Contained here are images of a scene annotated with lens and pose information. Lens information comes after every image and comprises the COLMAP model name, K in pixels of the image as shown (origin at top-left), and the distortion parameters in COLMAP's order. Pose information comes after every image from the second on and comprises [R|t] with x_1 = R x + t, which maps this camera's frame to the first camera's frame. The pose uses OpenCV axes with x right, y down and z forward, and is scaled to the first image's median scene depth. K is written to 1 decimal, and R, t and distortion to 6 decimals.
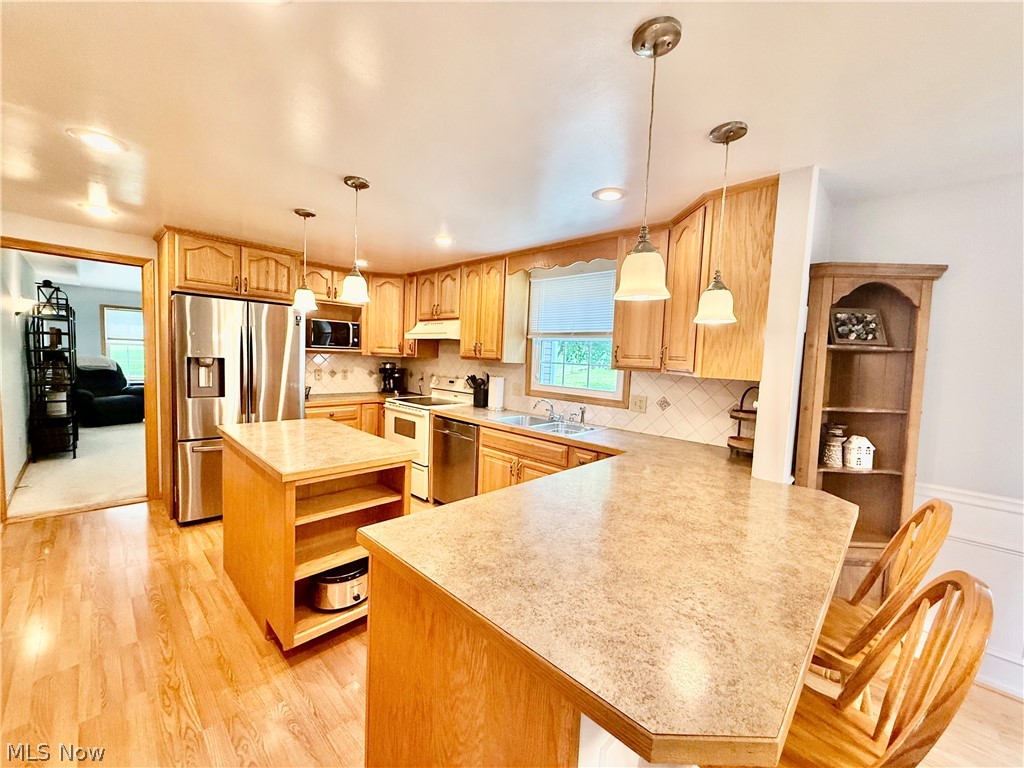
lens RADIAL K [[404.7, 0, 503.1], [0, 404.7, 383.3], [0, 0, 1]] dist [0.004311, -0.000221]
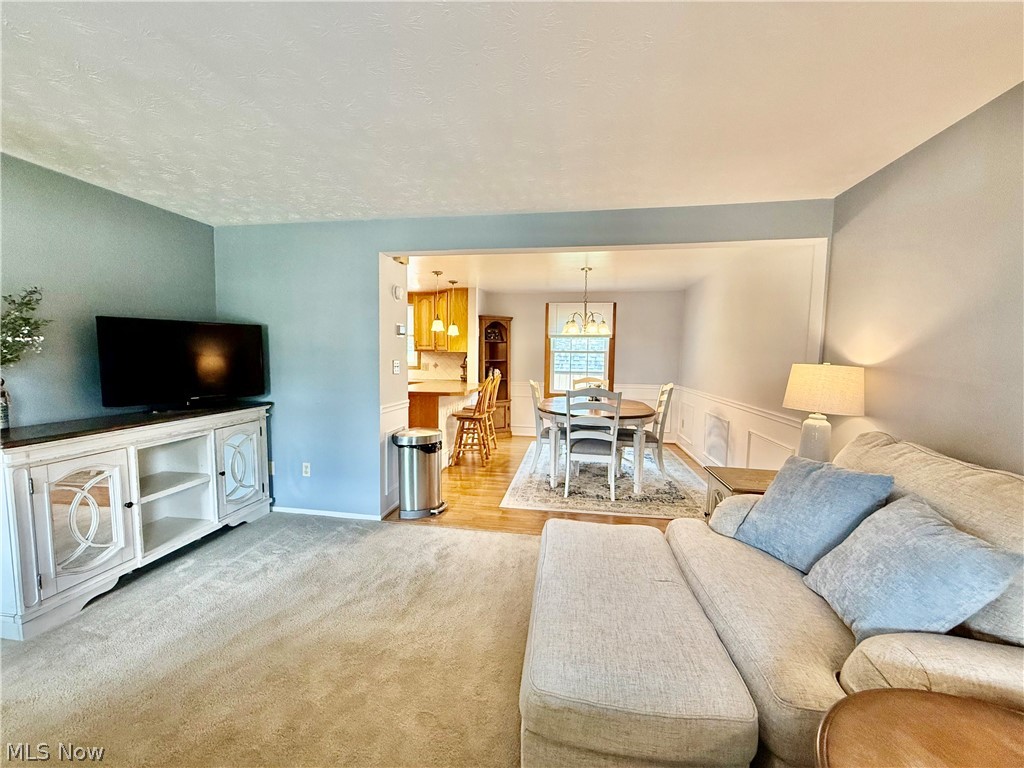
lens RADIAL K [[404.7, 0, 506.9], [0, 404.7, 384.6], [0, 0, 1]] dist [0.004311, -0.000221]
pose [[0.817858, -0.074235, 0.570612, -0.864241], [0.060393, 0.997240, 0.043176, 0.119550], [-0.572242, -0.000850, 0.820084, -1.632178]]
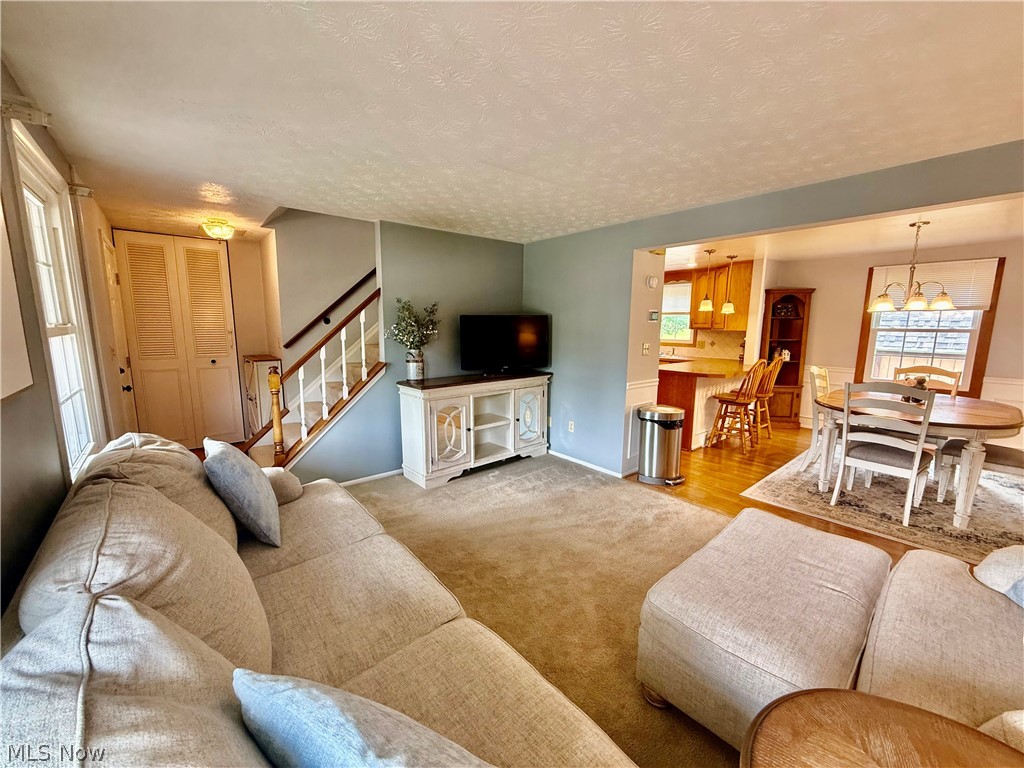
lens RADIAL K [[404.7, 0, 514.4], [0, 404.7, 383.7], [0, 0, 1]] dist [0.004311, -0.000221]
pose [[0.996205, -0.023968, -0.083678, -0.740107], [0.030647, 0.996366, 0.079469, 0.084231], [0.081469, -0.081732, 0.993319, -1.919385]]
